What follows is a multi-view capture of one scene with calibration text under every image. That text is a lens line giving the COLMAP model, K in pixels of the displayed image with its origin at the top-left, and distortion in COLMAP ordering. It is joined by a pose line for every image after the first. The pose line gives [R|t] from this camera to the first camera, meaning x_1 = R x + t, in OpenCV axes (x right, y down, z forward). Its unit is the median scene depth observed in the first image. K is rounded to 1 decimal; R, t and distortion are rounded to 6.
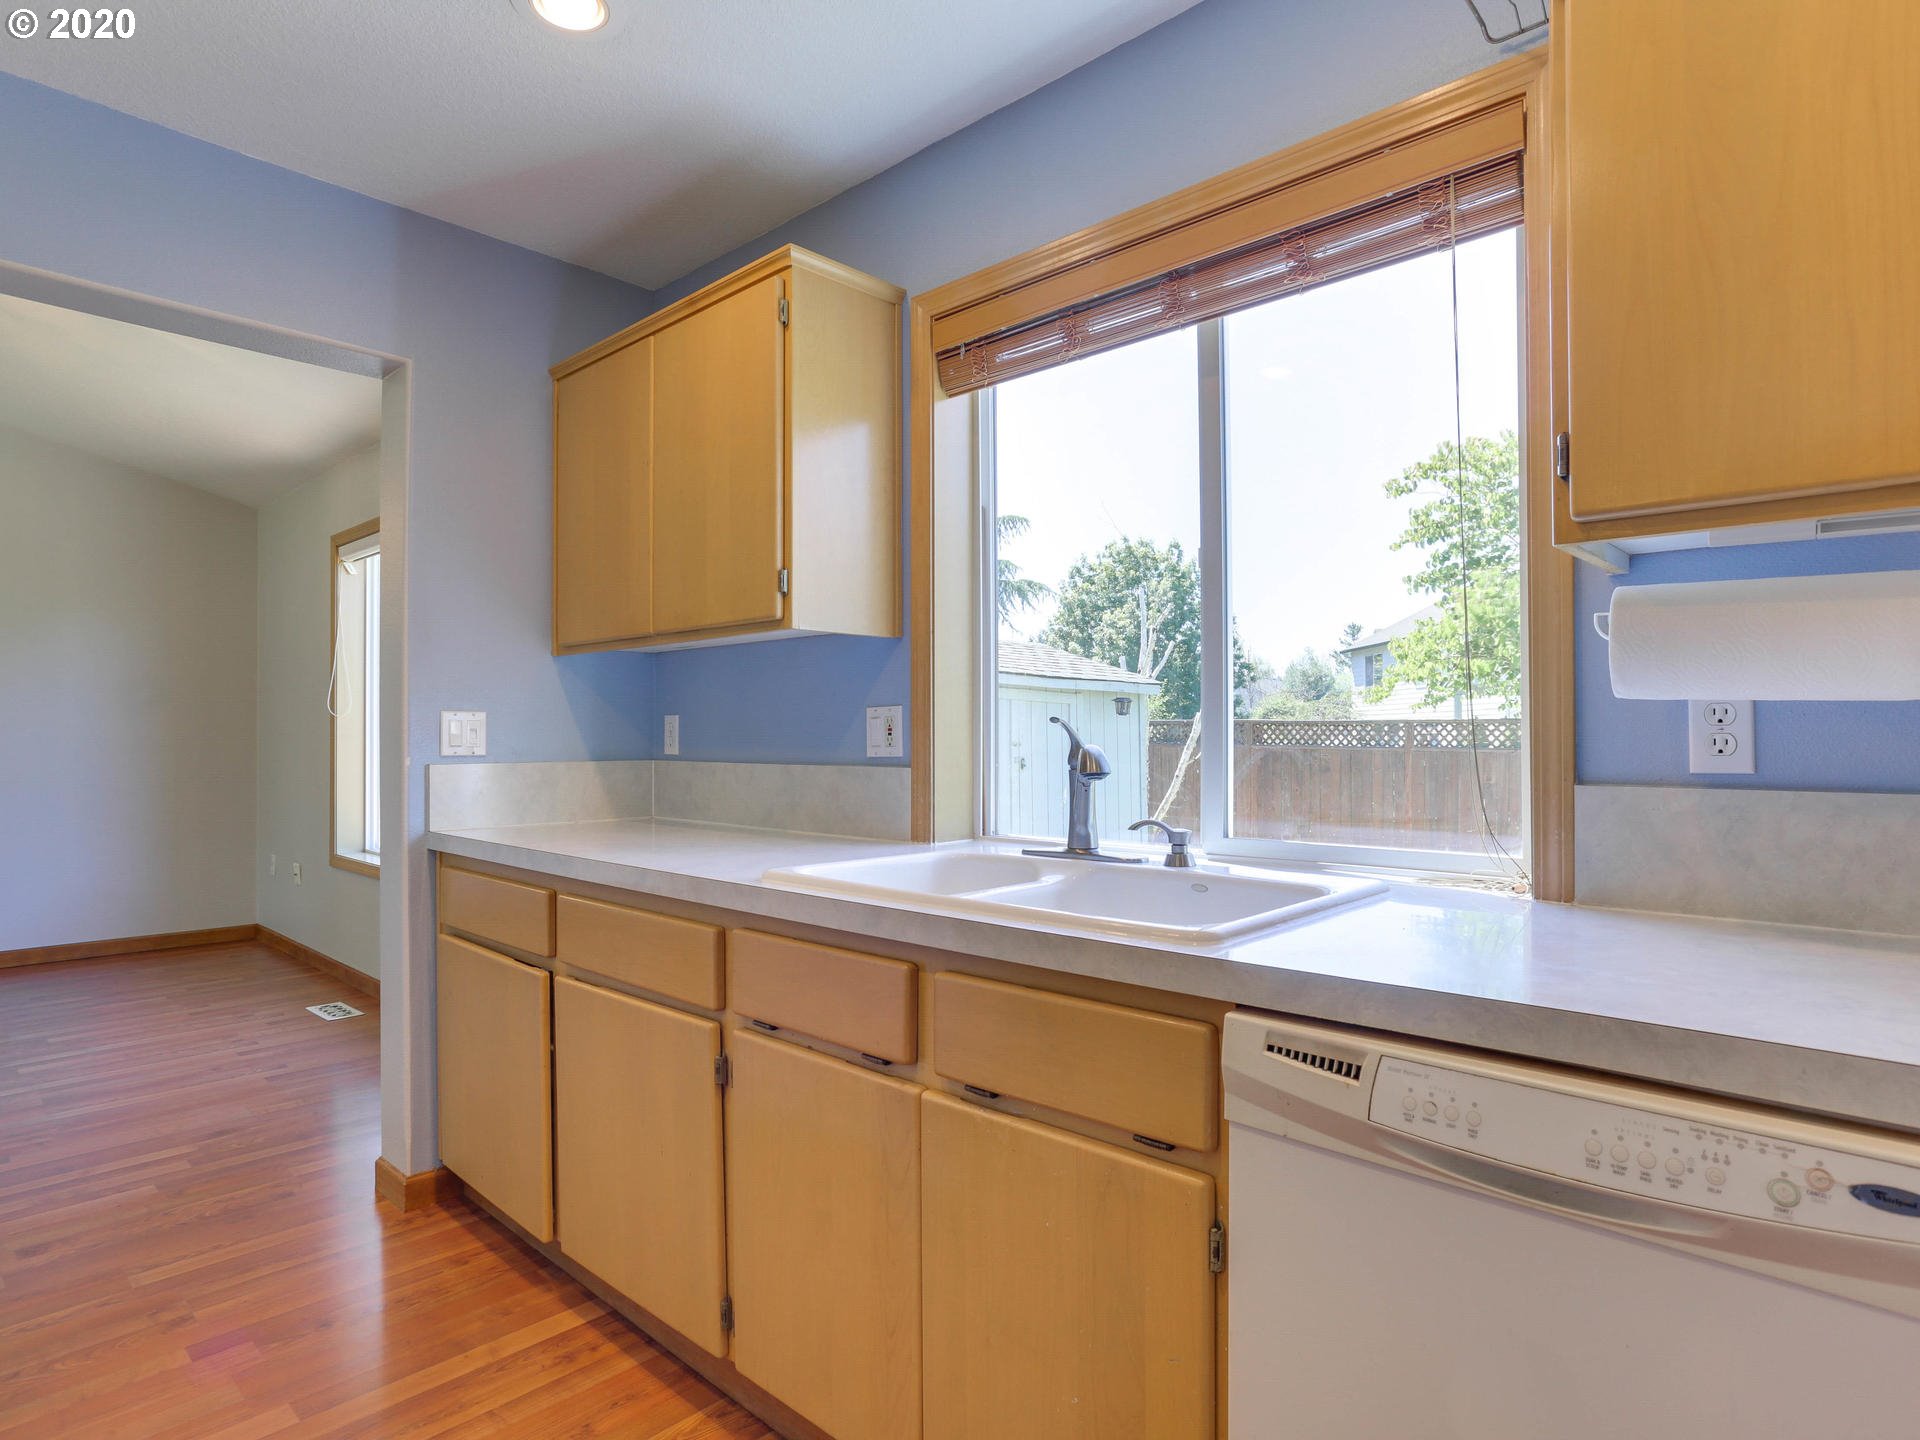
lens RADIAL K [[1065.3, 0, 974.1], [0, 1065.3, 729.9], [0, 0, 1]] dist [-0.043302, 0.024659]
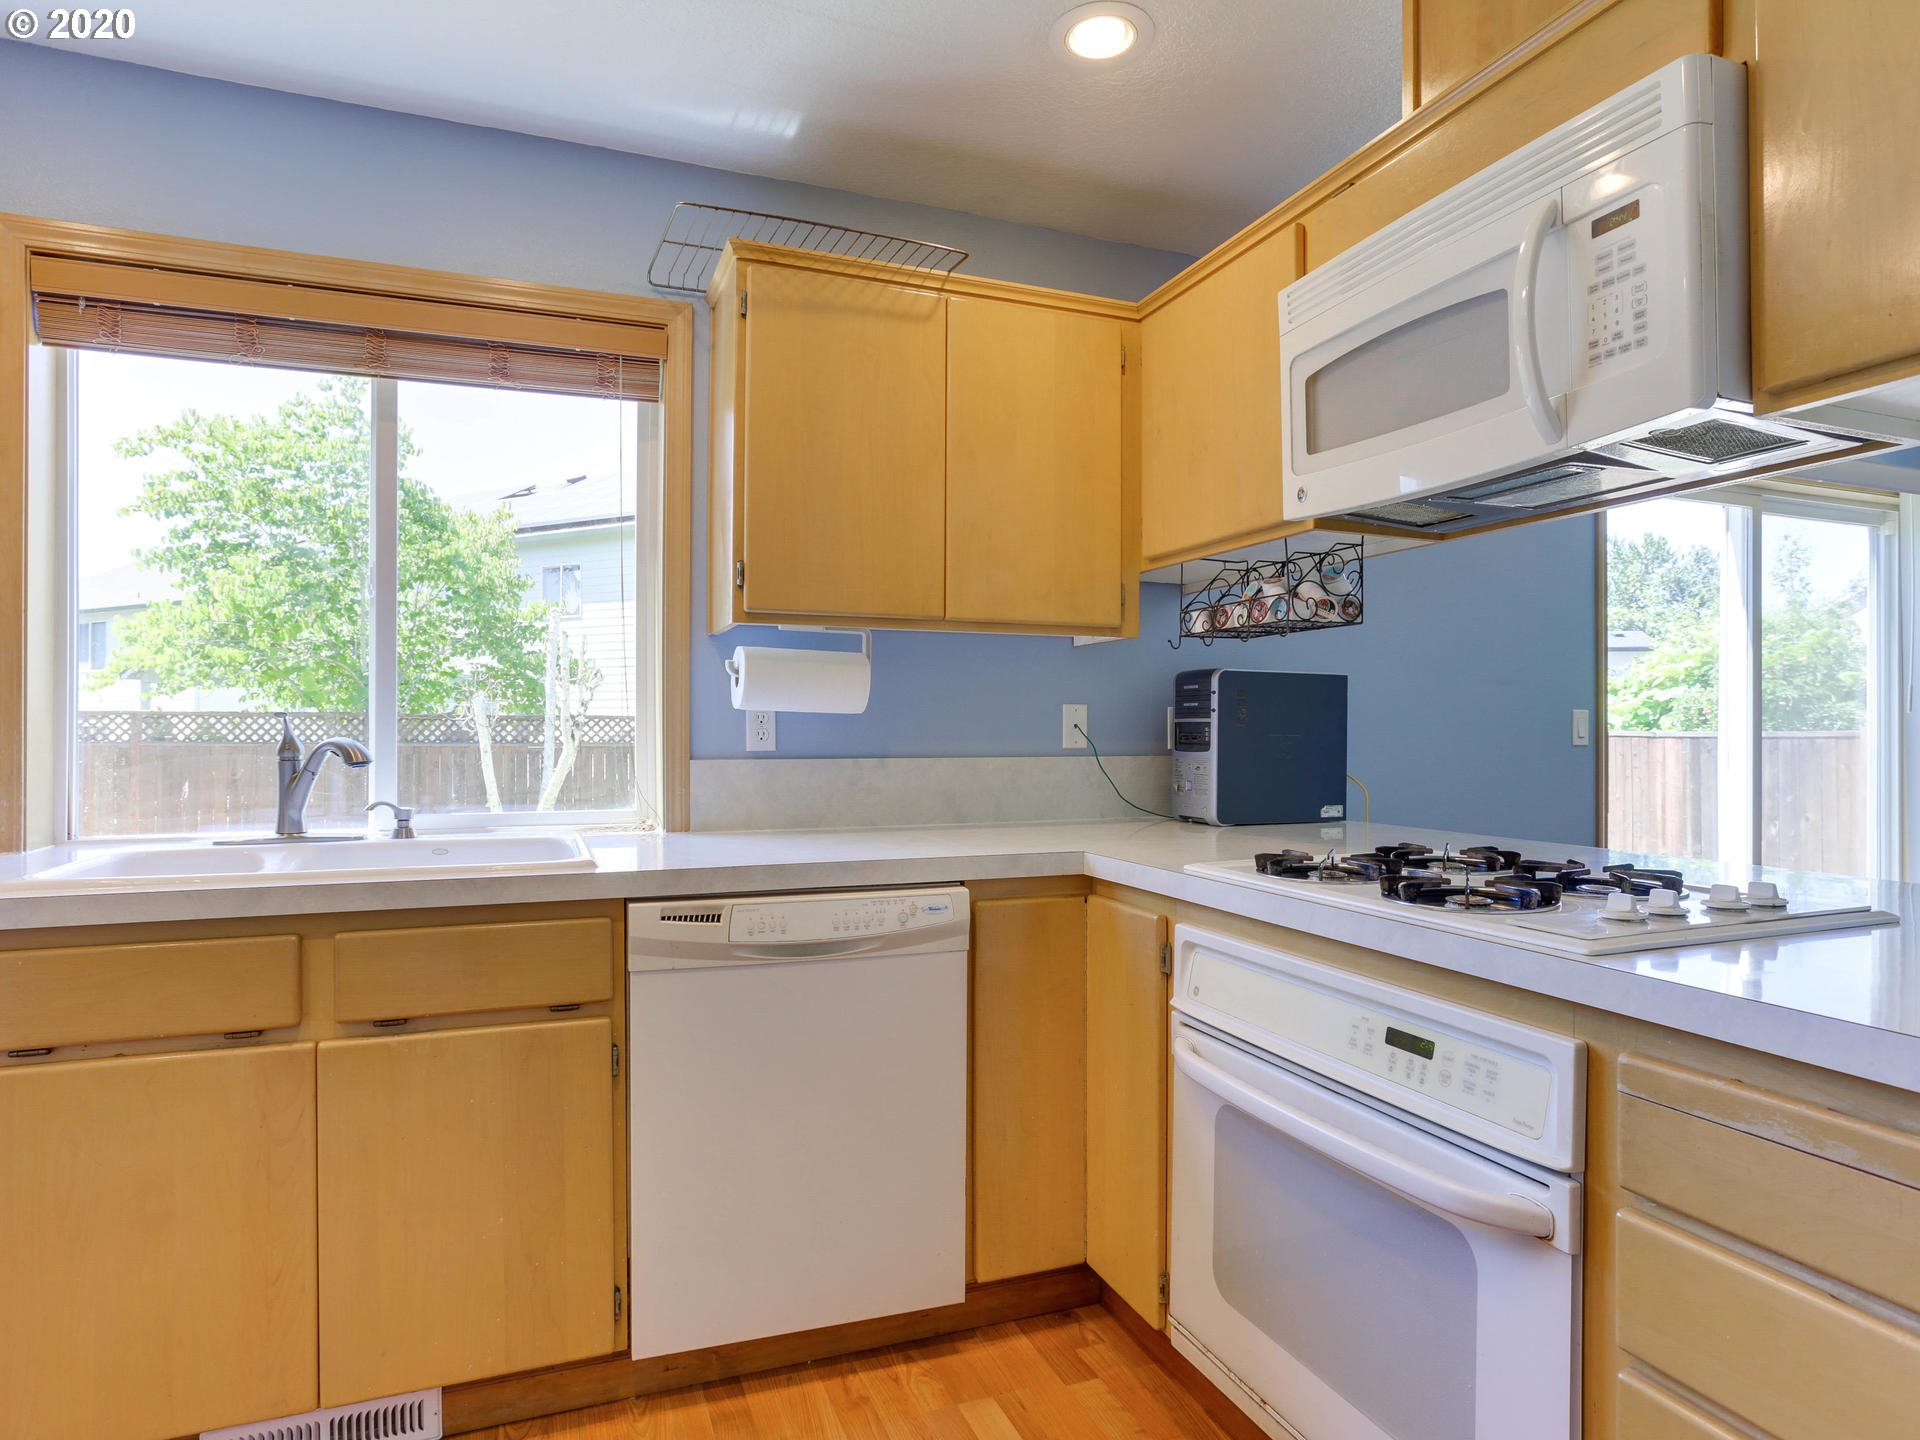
lens RADIAL K [[1065.3, 0, 971.2], [0, 1065.3, 731.4], [0, 0, 1]] dist [-0.043302, 0.024659]
pose [[0.431482, 0.000474, 0.902121, -0.149027], [-0.007326, 0.999969, 0.002979, -0.000175], [-0.902092, -0.007894, 0.431472, -0.022539]]
